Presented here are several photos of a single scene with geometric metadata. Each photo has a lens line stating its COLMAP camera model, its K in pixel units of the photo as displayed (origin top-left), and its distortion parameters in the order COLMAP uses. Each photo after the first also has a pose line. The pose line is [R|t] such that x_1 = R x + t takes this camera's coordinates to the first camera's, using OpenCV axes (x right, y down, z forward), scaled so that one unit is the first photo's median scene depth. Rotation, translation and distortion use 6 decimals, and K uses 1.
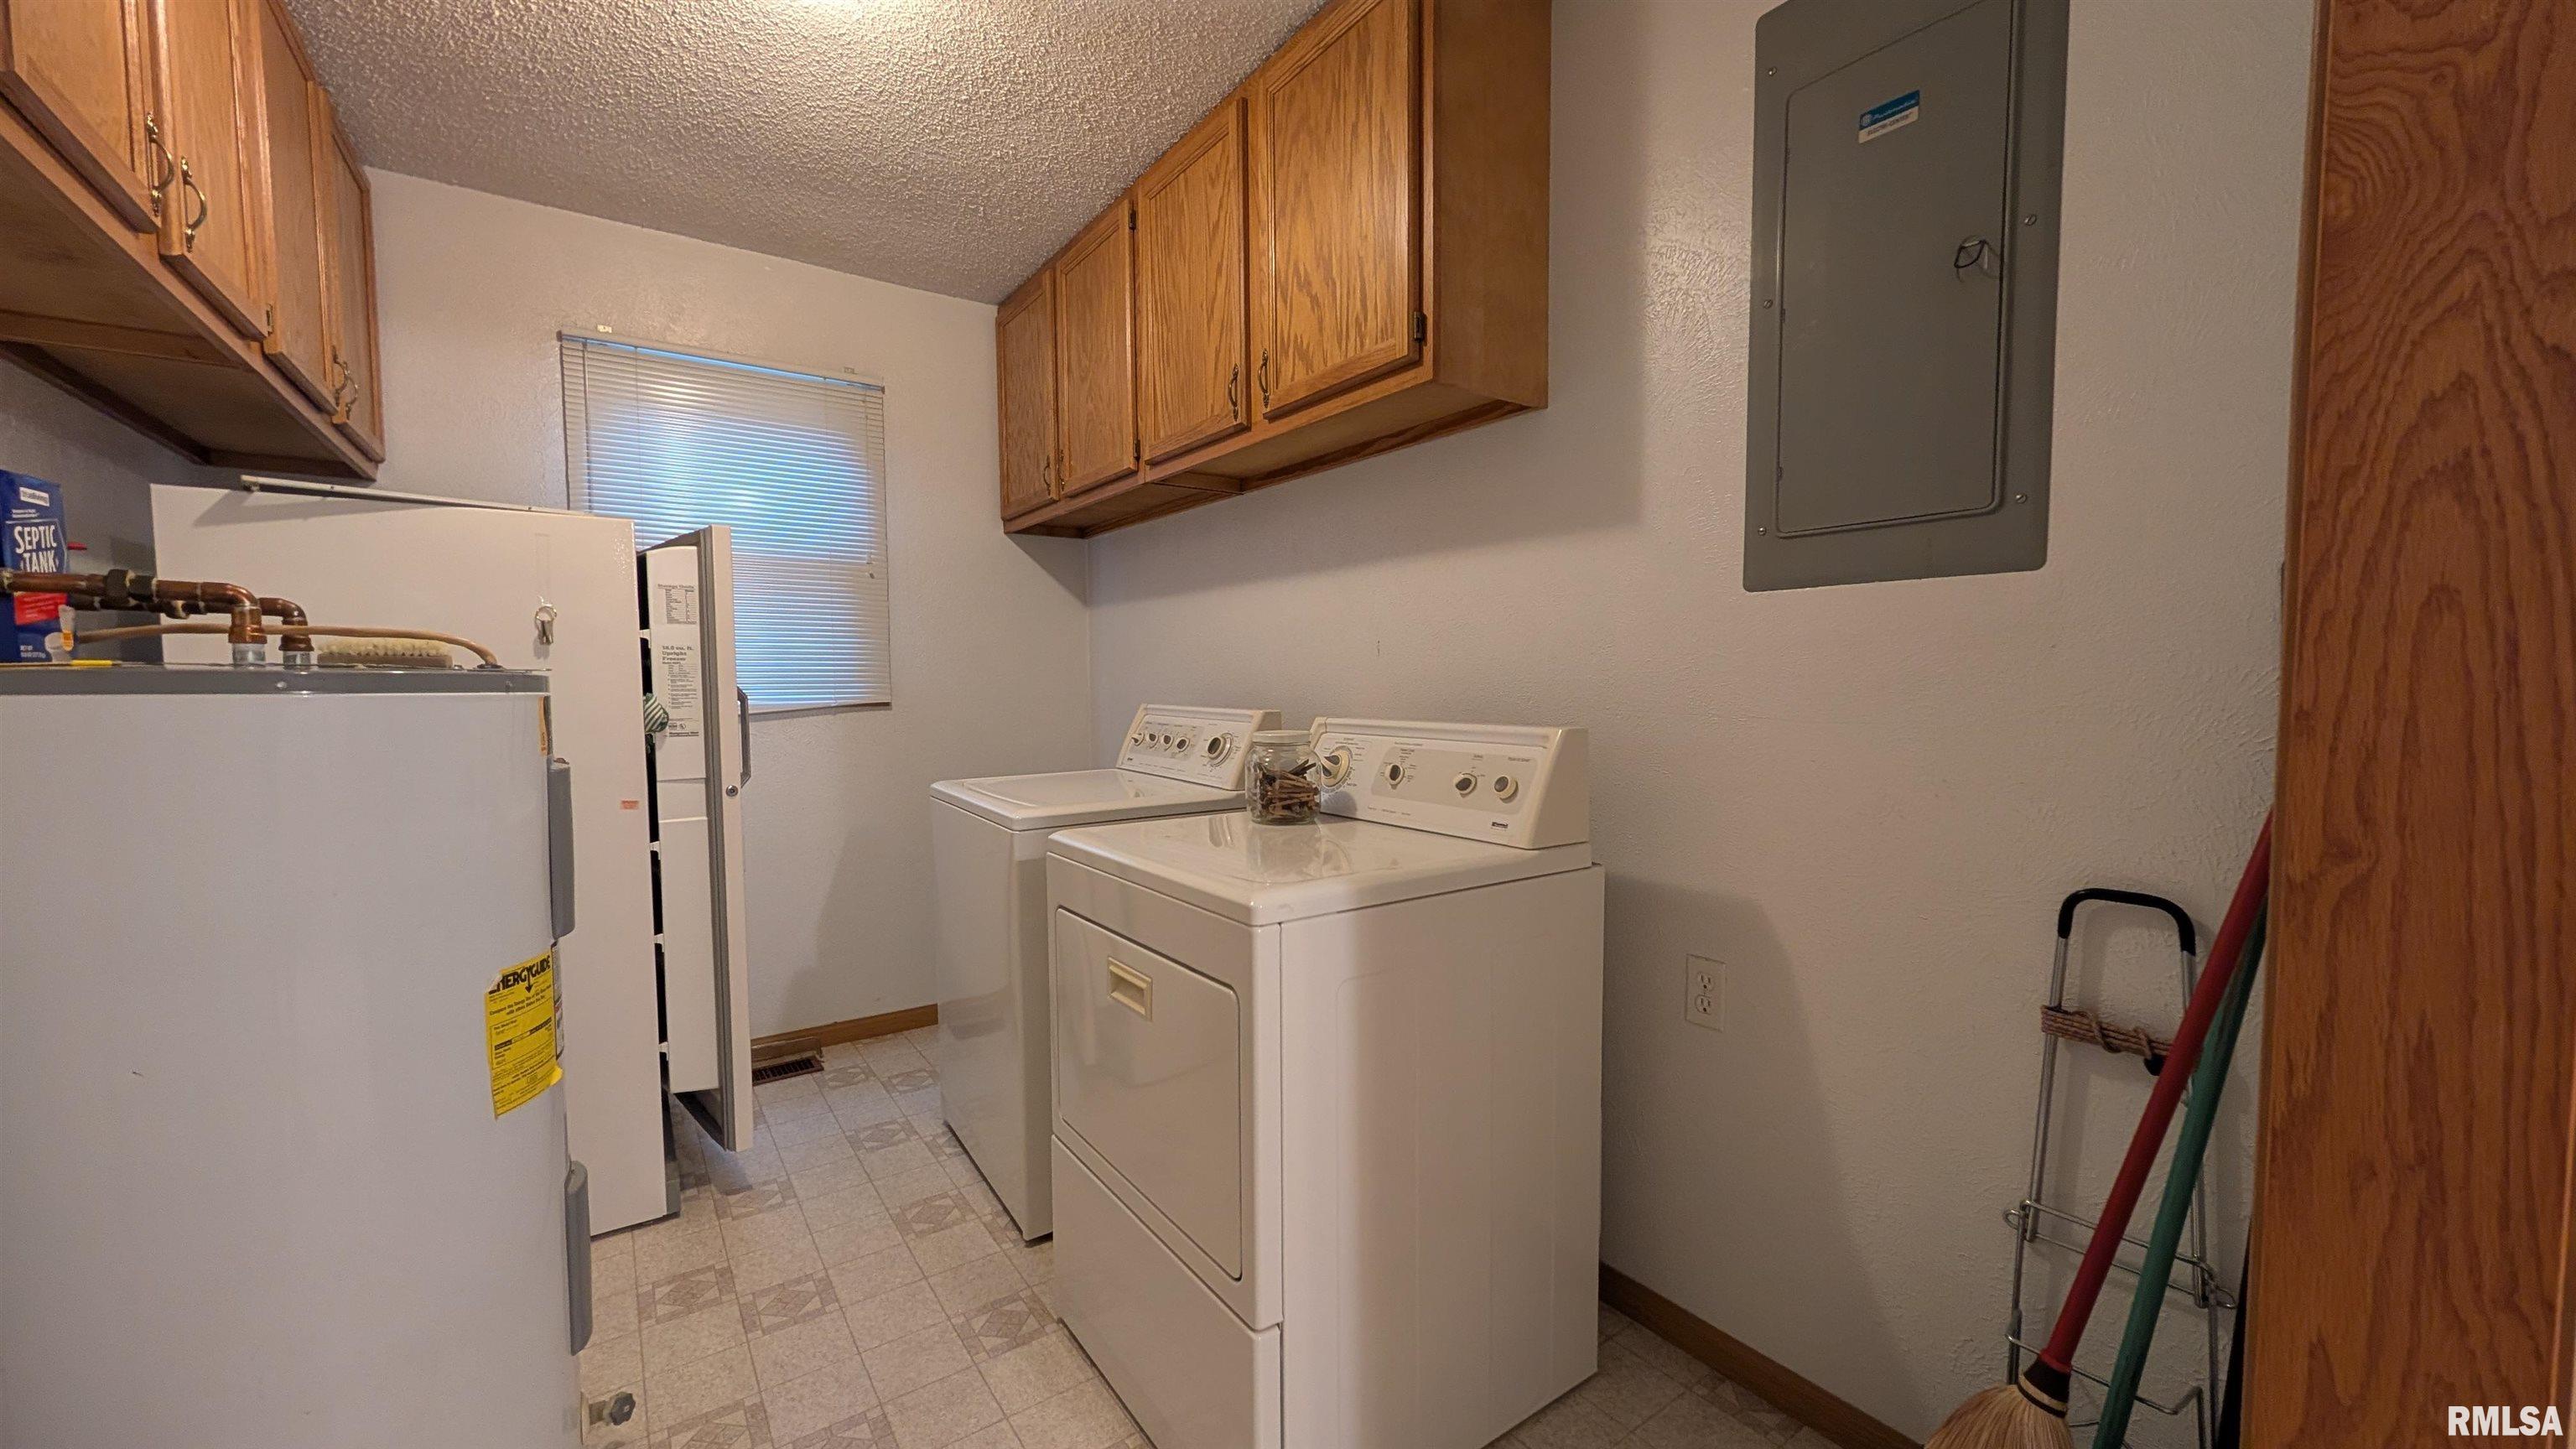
lens RADIAL K [[962.0, 0, 1284.4], [0, 962.0, 731.6], [0, 0, 1]] dist [-0.001691, 0.000008]
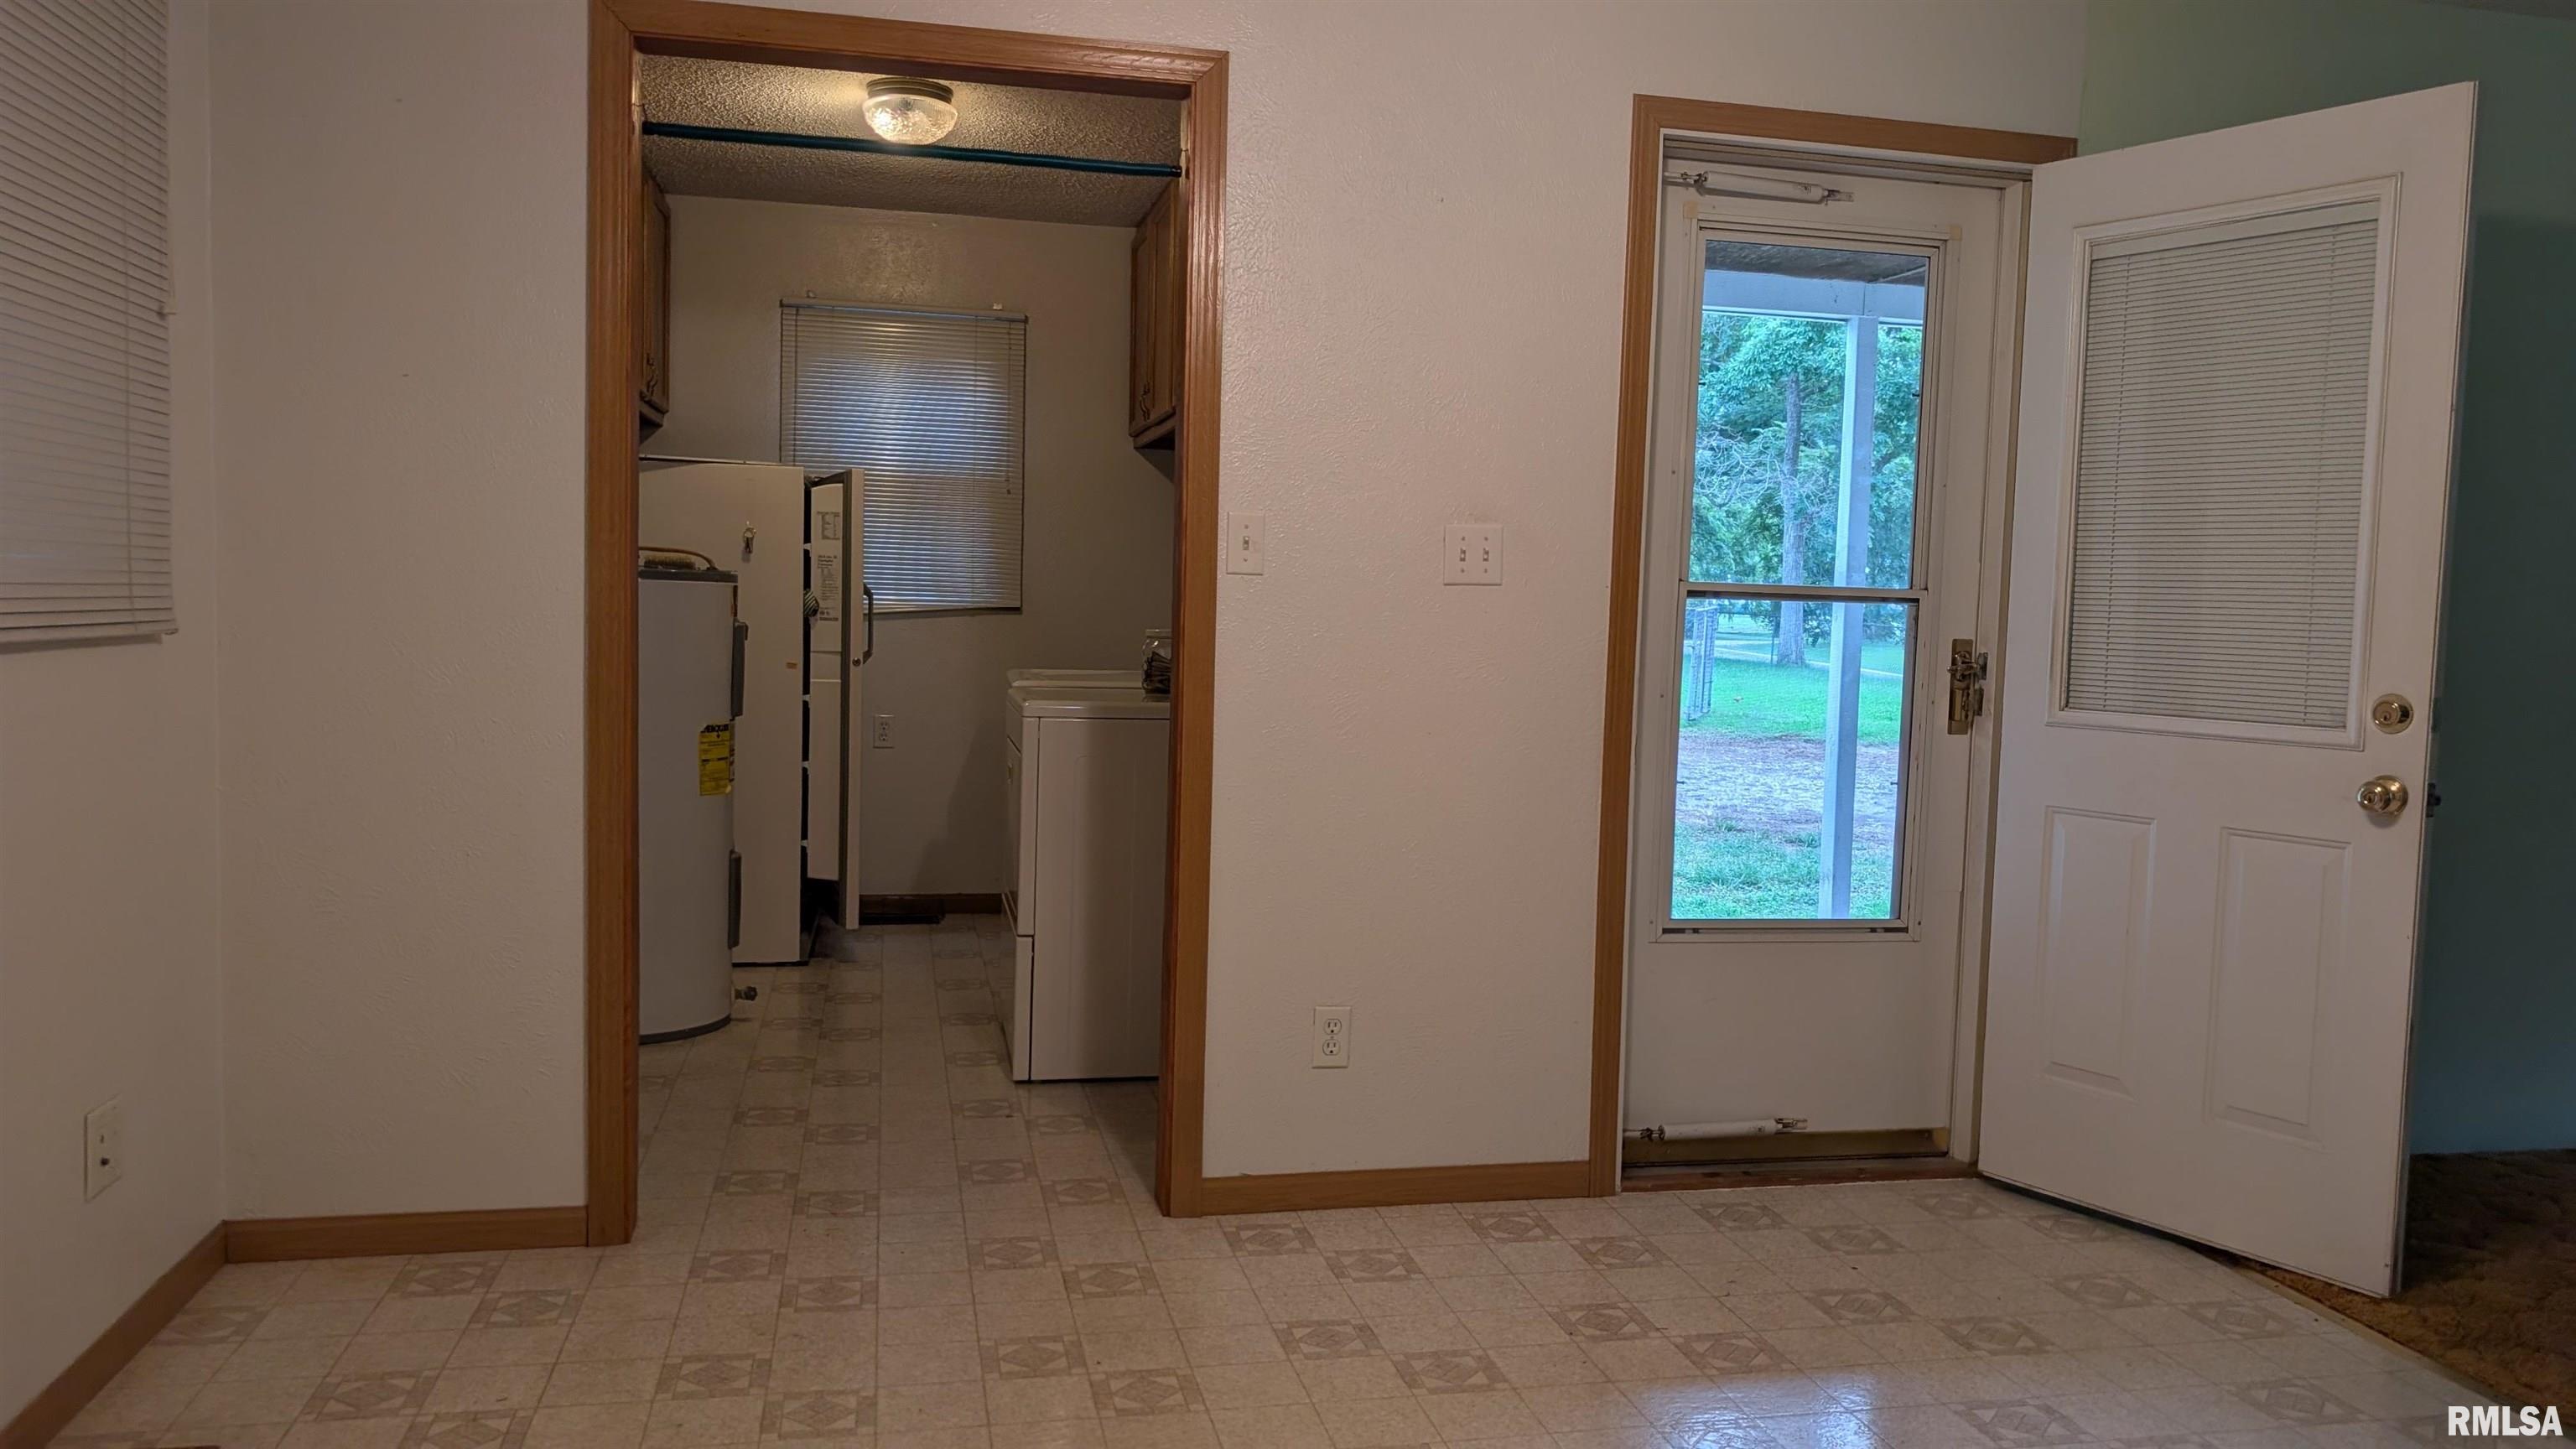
lens RADIAL K [[1869.3, 0, 1291.7], [0, 1869.3, 723.7], [0, 0, 1]] dist [0.011657, -0.001242]
pose [[0.914255, 0.057562, -0.401029, 1.097006], [-0.055150, 0.998324, 0.017565, 0.070369], [0.401368, 0.006058, 0.915897, -1.225444]]
